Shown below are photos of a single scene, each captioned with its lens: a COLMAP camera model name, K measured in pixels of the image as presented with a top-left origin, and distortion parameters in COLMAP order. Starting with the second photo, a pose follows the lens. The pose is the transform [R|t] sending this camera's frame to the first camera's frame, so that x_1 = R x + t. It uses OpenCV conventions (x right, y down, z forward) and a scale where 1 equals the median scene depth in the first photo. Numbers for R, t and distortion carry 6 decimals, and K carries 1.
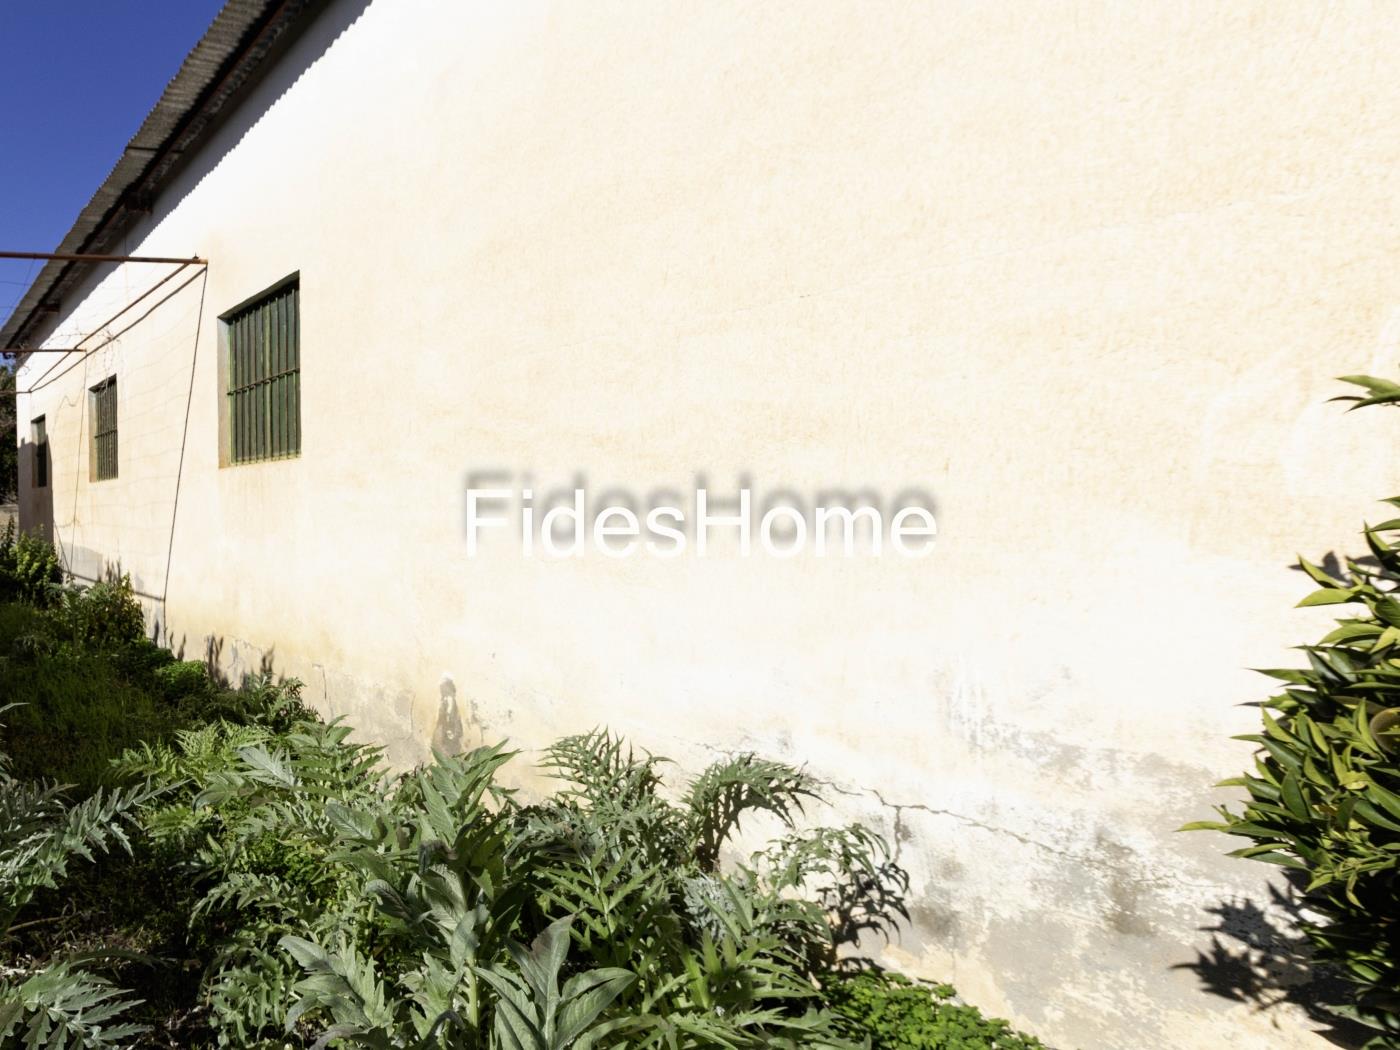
lens RADIAL K [[1206.1, 0, 699.5], [0, 1206.1, 522.7], [0, 0, 1]] dist [-0.004555, -0.003455]
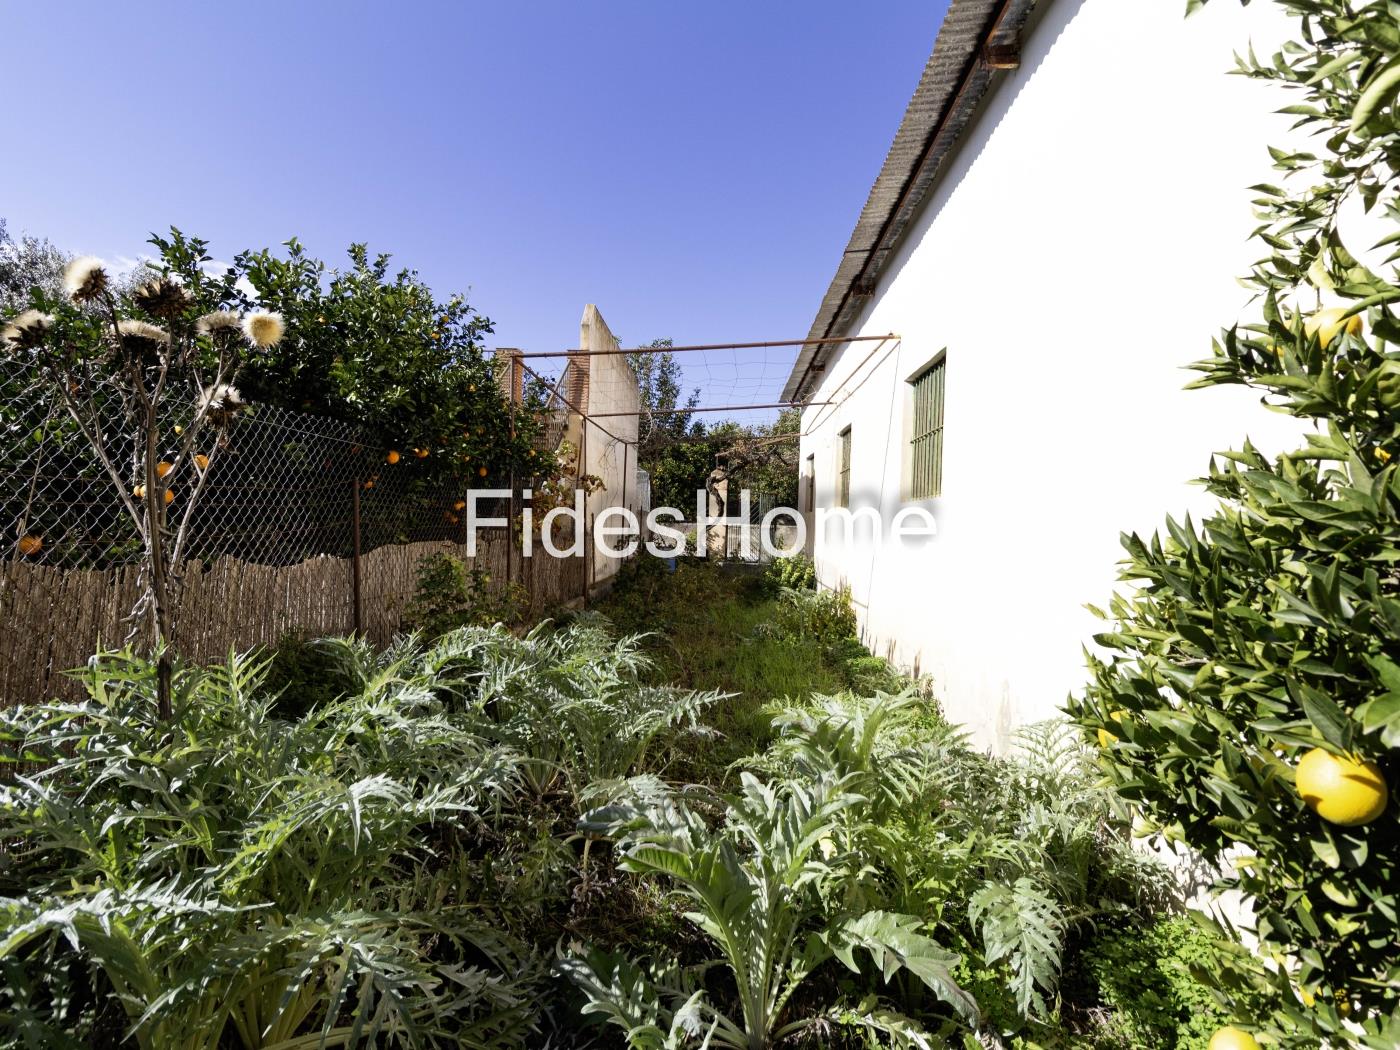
lens RADIAL K [[1206.1, 0, 700.1], [0, 1206.1, 526.4], [0, 0, 1]] dist [-0.004555, -0.003455]
pose [[0.812065, 0.039357, -0.582238, 0.153302], [-0.053095, 0.998568, -0.006554, -0.001597], [0.581147, 0.036236, 0.812992, -0.123739]]
